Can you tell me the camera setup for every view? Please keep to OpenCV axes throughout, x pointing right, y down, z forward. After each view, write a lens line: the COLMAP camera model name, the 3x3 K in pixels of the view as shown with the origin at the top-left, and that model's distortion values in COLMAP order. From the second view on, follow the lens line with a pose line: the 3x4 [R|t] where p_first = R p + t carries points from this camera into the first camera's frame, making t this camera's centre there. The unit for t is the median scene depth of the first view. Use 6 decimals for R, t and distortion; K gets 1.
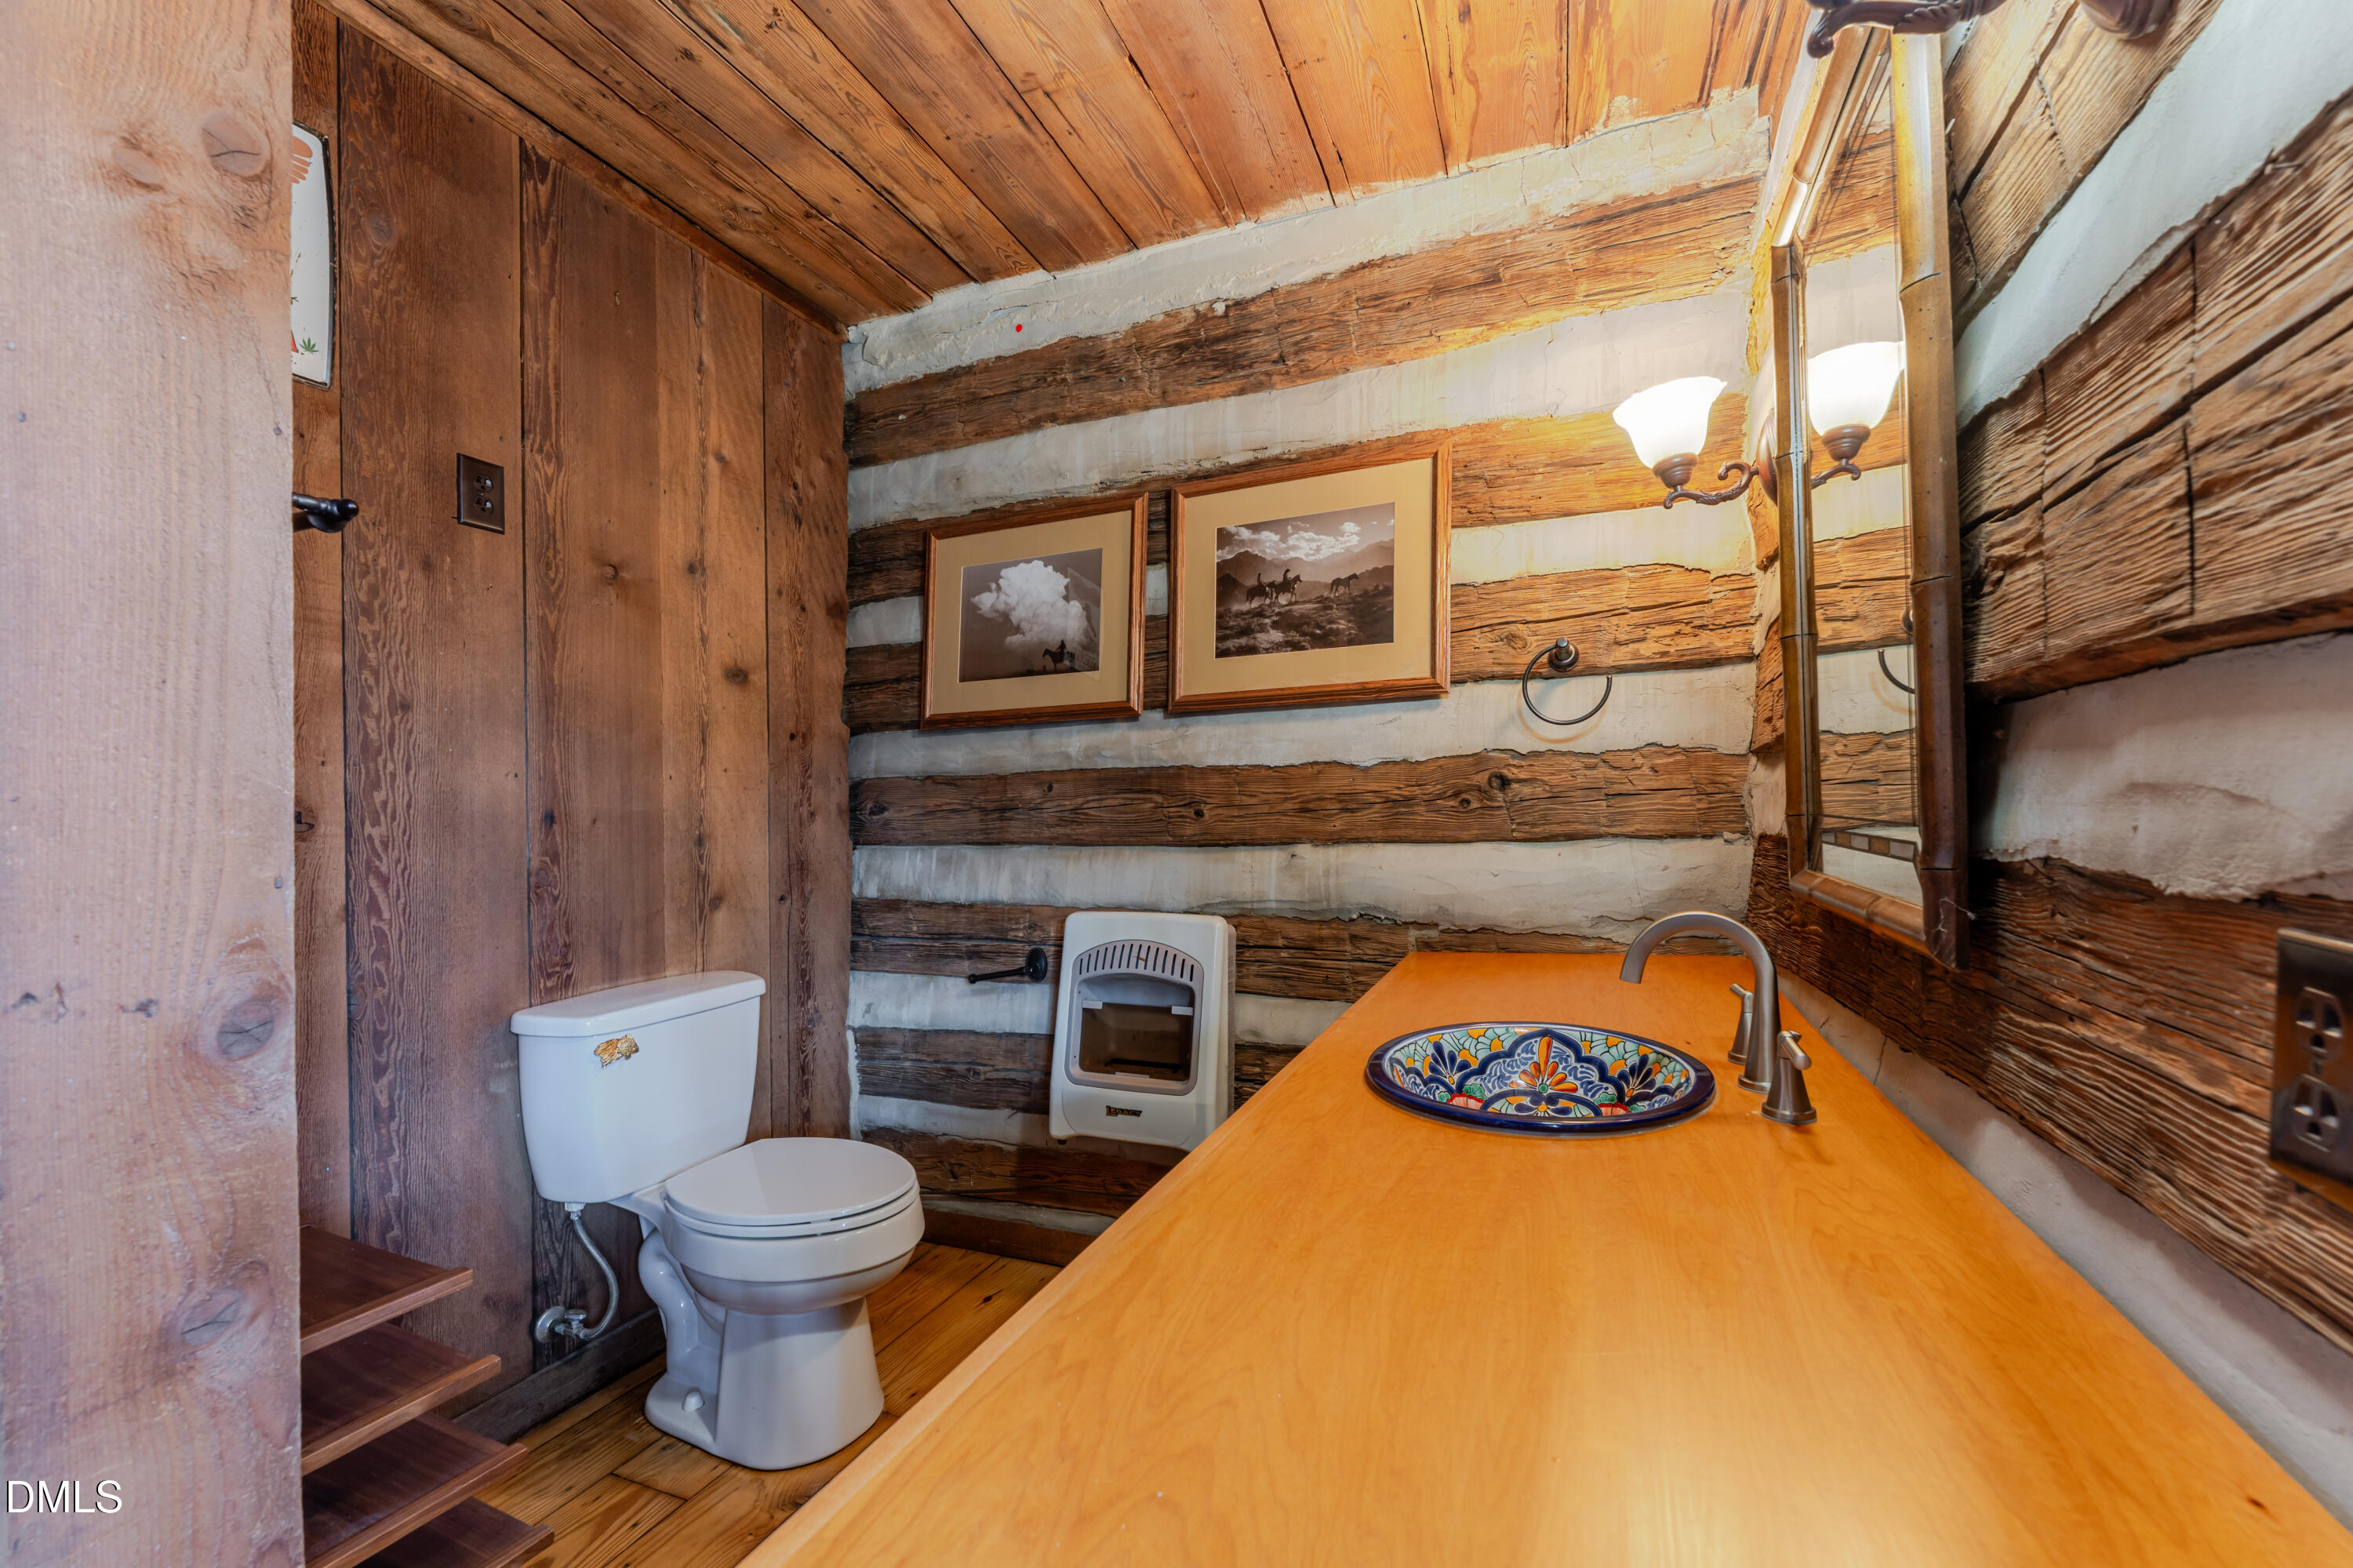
lens RADIAL K [[944.7, 0, 1208.3], [0, 944.7, 862.9], [0, 0, 1]] dist [0.000966, -0.000446]
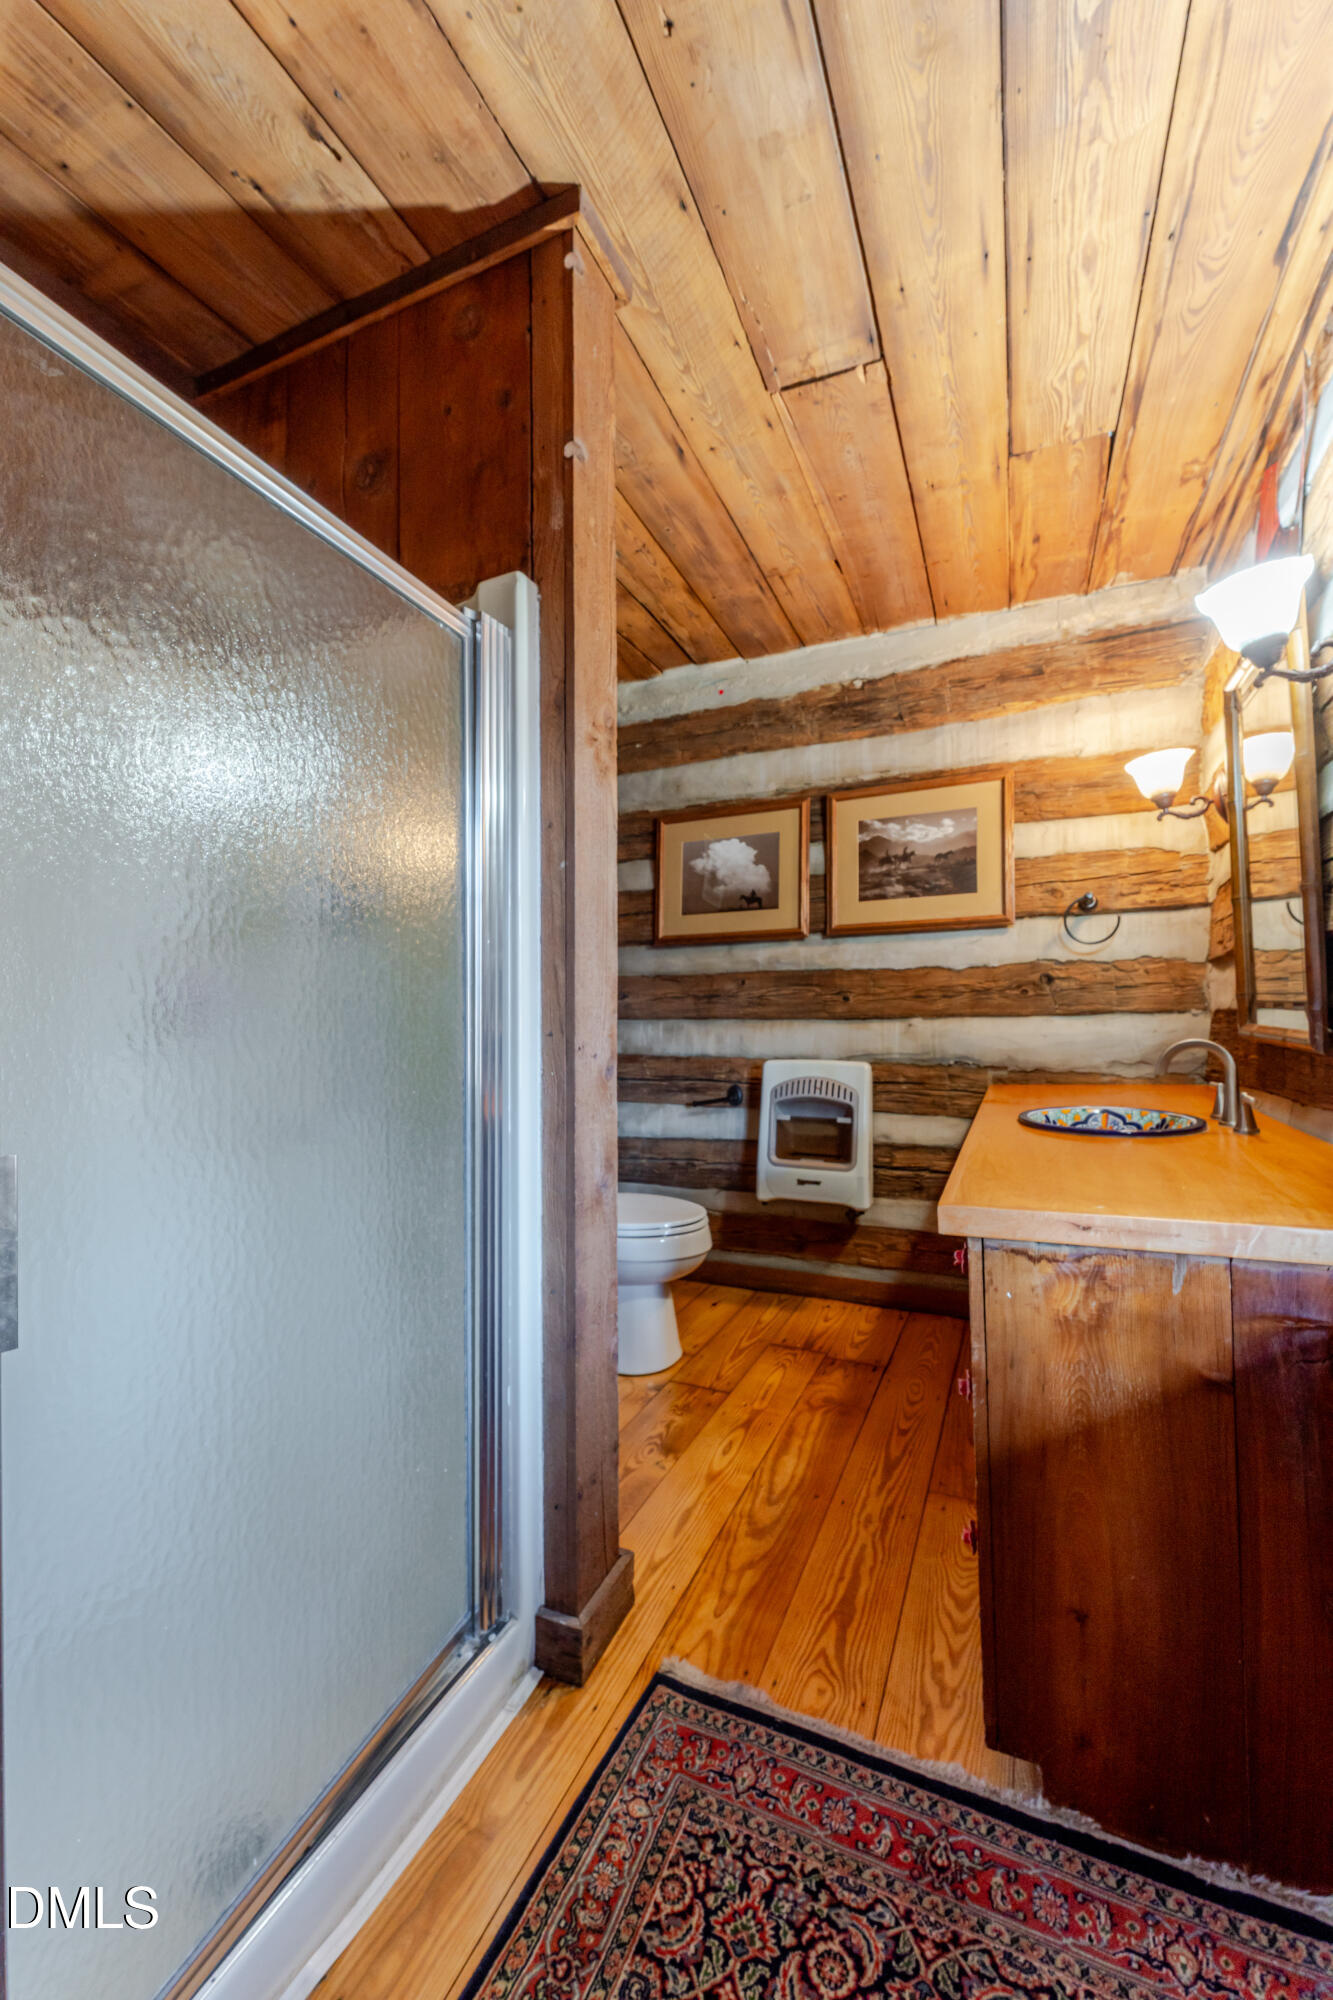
lens RADIAL K [[802.9, 0, 669.8], [0, 802.9, 1029.3], [0, 0, 1]] dist [0.000966, -0.000446]
pose [[0.999192, 0.007012, -0.039574, -0.271368], [-0.008333, 0.999410, -0.033329, 0.049523], [0.039317, 0.033632, 0.998661, -0.382421]]
